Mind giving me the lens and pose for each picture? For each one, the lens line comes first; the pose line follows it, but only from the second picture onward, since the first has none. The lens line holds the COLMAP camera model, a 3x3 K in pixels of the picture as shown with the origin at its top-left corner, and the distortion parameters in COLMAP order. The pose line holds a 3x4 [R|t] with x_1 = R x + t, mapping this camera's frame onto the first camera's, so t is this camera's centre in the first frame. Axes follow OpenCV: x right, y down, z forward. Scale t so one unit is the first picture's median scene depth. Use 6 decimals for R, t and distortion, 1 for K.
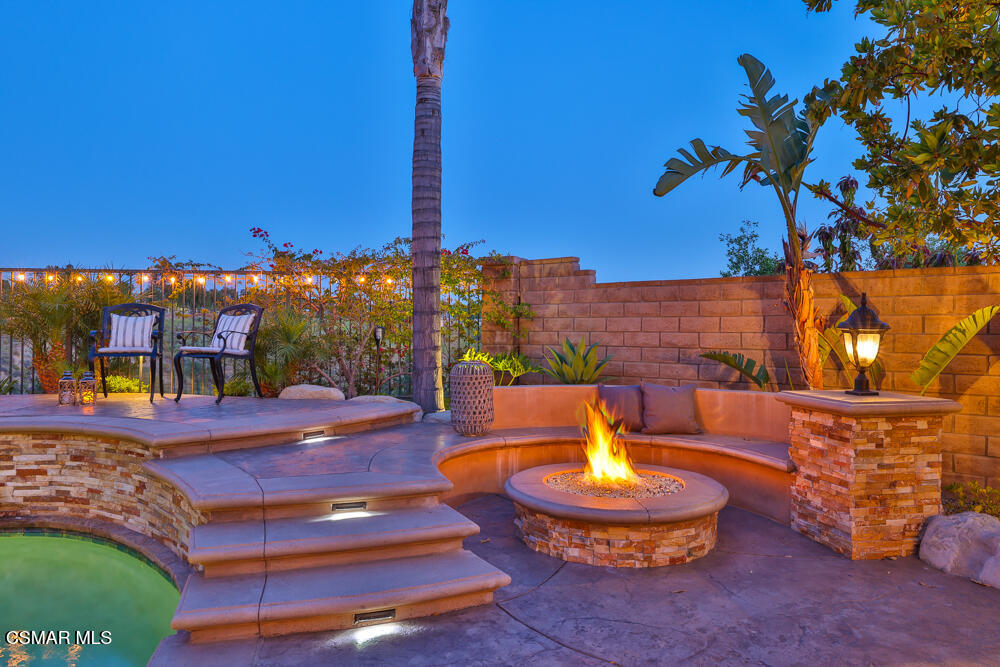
lens RADIAL K [[642.1, 0, 500.0], [0, 642.1, 333.5], [0, 0, 1]] dist [0.004792, 0.004470]
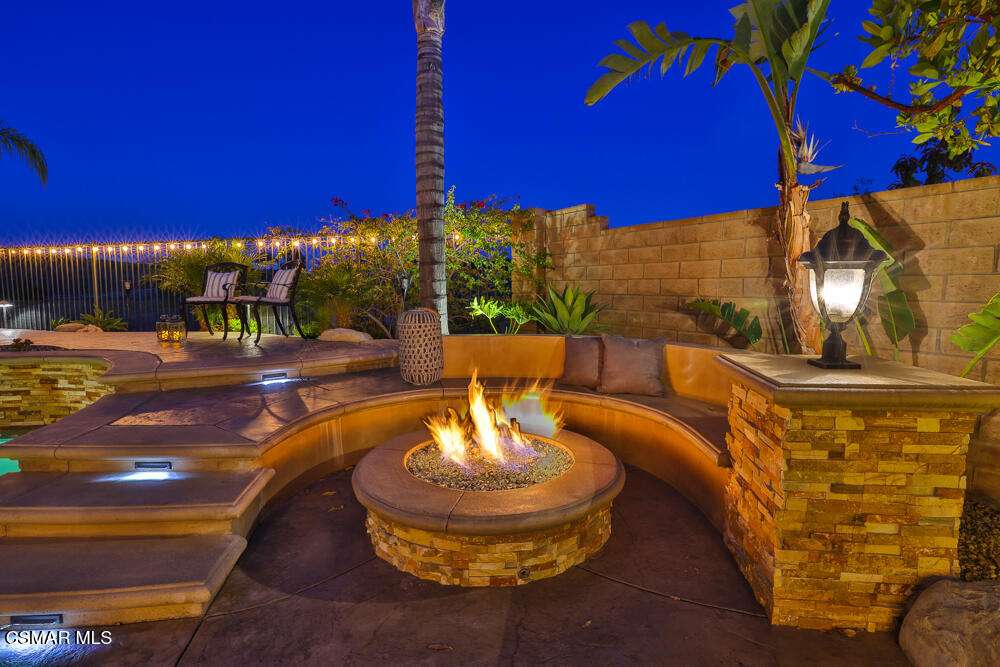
lens RADIAL K [[472.9, 0, 500.0], [0, 472.9, 333.5], [0, 0, 1]] dist [-0.030466, 0.011336]
pose [[0.952040, 0.021967, -0.305182, 0.399045], [0.007692, 0.995386, 0.095645, 0.016080], [0.305875, -0.093406, 0.947479, 0.475638]]
